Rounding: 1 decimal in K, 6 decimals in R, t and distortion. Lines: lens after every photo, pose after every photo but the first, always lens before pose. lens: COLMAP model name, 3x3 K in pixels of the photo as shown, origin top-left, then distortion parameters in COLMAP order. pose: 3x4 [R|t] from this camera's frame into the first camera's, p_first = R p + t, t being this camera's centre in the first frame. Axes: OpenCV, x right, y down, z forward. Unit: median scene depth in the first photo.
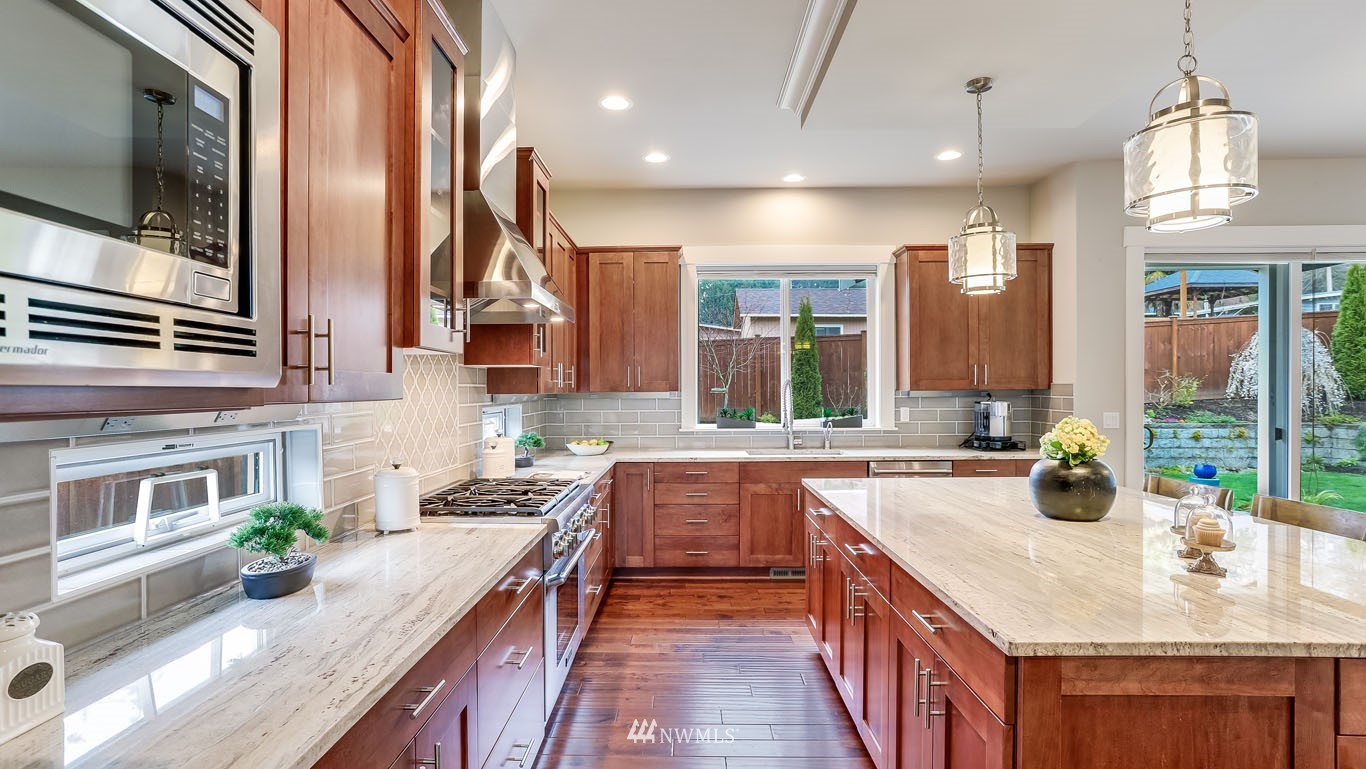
lens RADIAL K [[657.2, 0, 680.8], [0, 657.2, 389.9], [0, 0, 1]] dist [-0.024885, 0.001703]
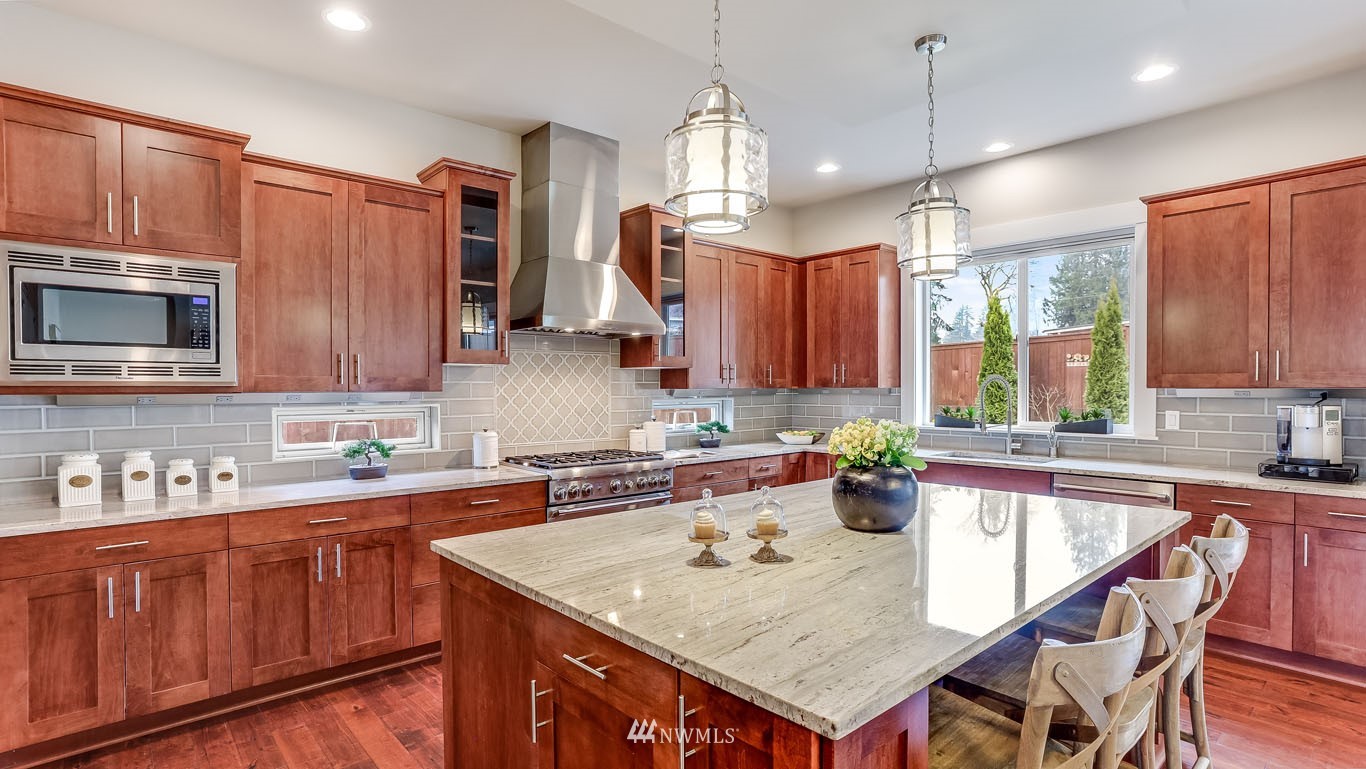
lens RADIAL K [[657.2, 0, 677.1], [0, 657.2, 382.8], [0, 0, 1]] dist [-0.024885, 0.001703]
pose [[0.675941, 0.000611, -0.736956, 0.562403], [-0.001656, 0.999998, -0.000690, -0.004019], [0.736954, 0.001687, 0.675941, 0.092519]]
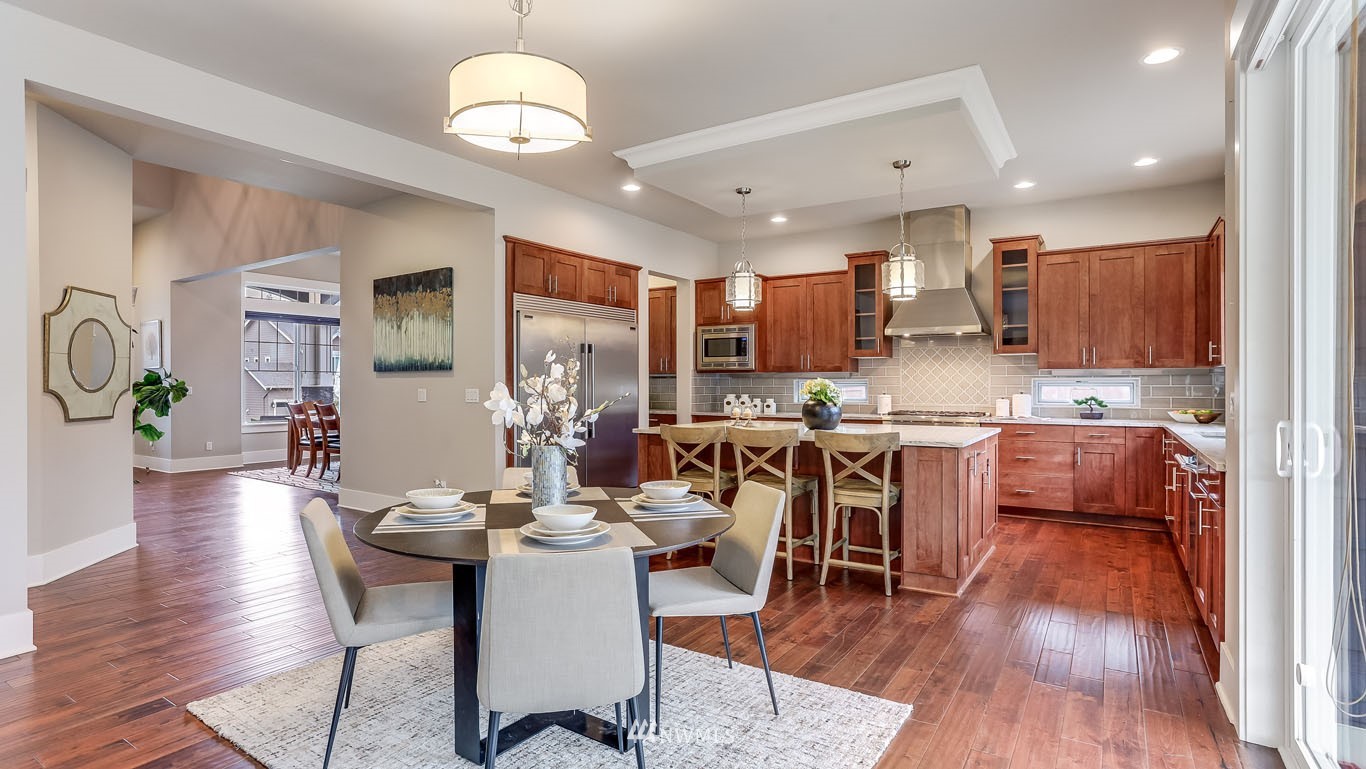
lens RADIAL K [[657.2, 0, 683.5], [0, 657.2, 382.0], [0, 0, 1]] dist [-0.024885, 0.001703]
pose [[-0.496255, 0.005575, -0.868159, 1.313441], [0.004380, 0.999983, 0.003918, 0.021560], [0.868166, -0.001859, -0.496270, 0.823242]]
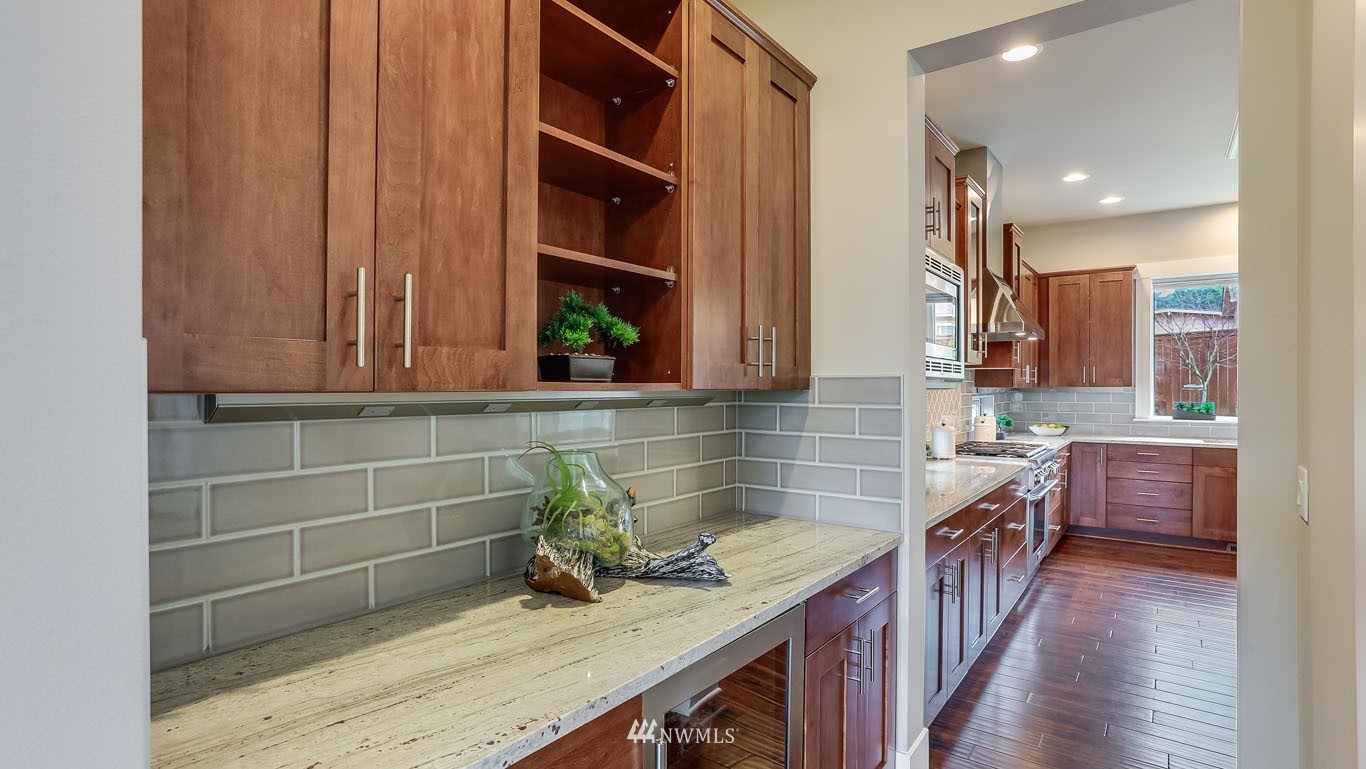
lens RADIAL K [[657.2, 0, 673.9], [0, 657.2, 390.0], [0, 0, 1]] dist [-0.024885, 0.001703]
pose [[0.804964, 0.009758, -0.593244, 0.028047], [-0.005548, 0.999945, 0.008920, 0.002298], [0.593298, -0.003889, 0.804974, -0.477162]]
